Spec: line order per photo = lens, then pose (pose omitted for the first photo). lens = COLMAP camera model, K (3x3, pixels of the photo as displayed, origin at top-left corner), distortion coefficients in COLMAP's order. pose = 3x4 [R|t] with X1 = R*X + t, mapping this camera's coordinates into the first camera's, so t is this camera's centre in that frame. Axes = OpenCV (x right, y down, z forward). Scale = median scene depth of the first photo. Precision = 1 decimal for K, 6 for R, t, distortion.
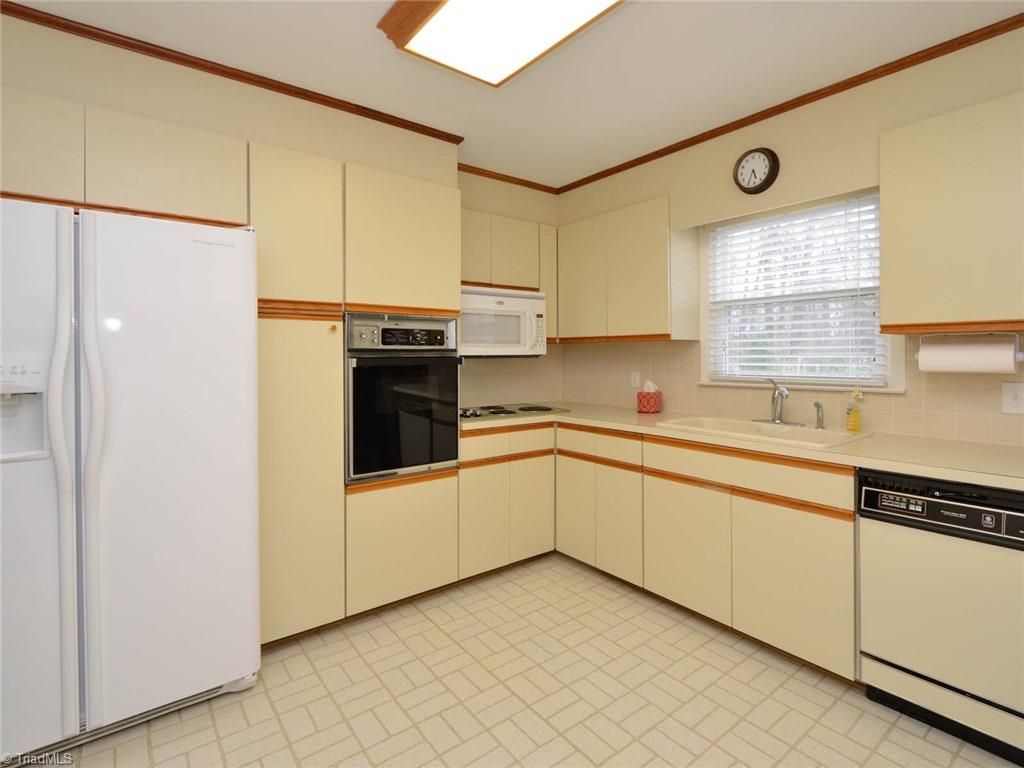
lens RADIAL K [[513.1, 0, 506.7], [0, 513.1, 361.3], [0, 0, 1]] dist [0.011134, -0.000447]
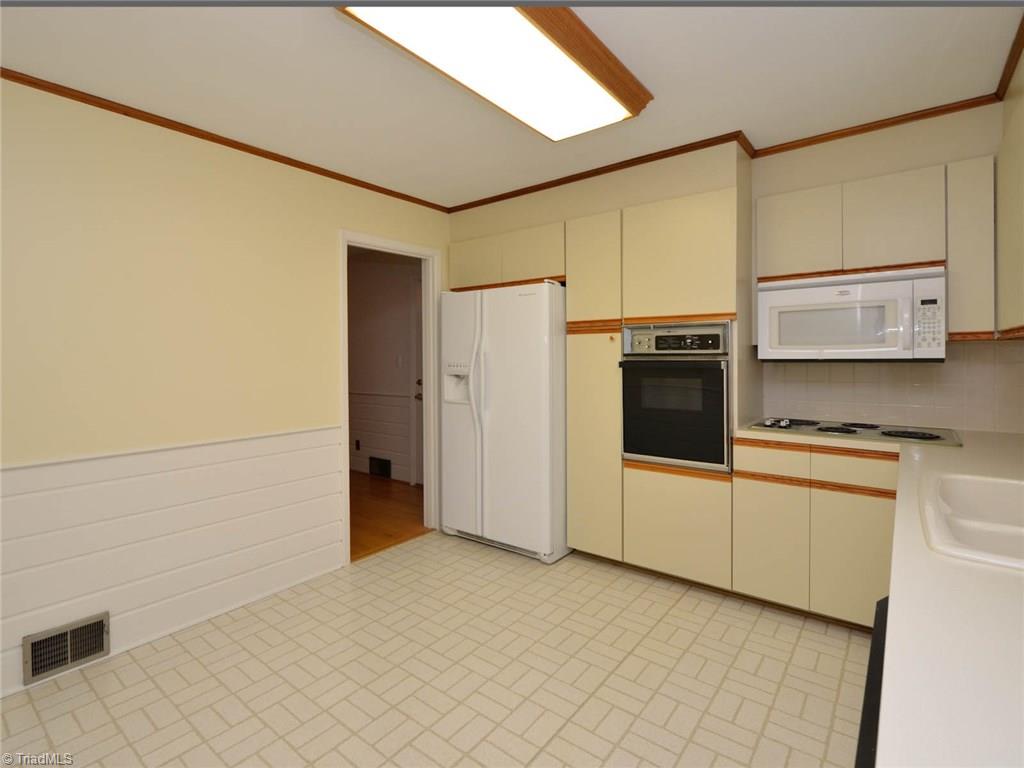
lens RADIAL K [[513.1, 0, 506.7], [0, 513.1, 361.3], [0, 0, 1]] dist [0.011134, -0.000447]
pose [[0.243043, 0.014453, -0.969908, 0.792308], [-0.006465, 0.999891, 0.013280, -0.018944], [0.969994, 0.003043, 0.243110, 0.369590]]
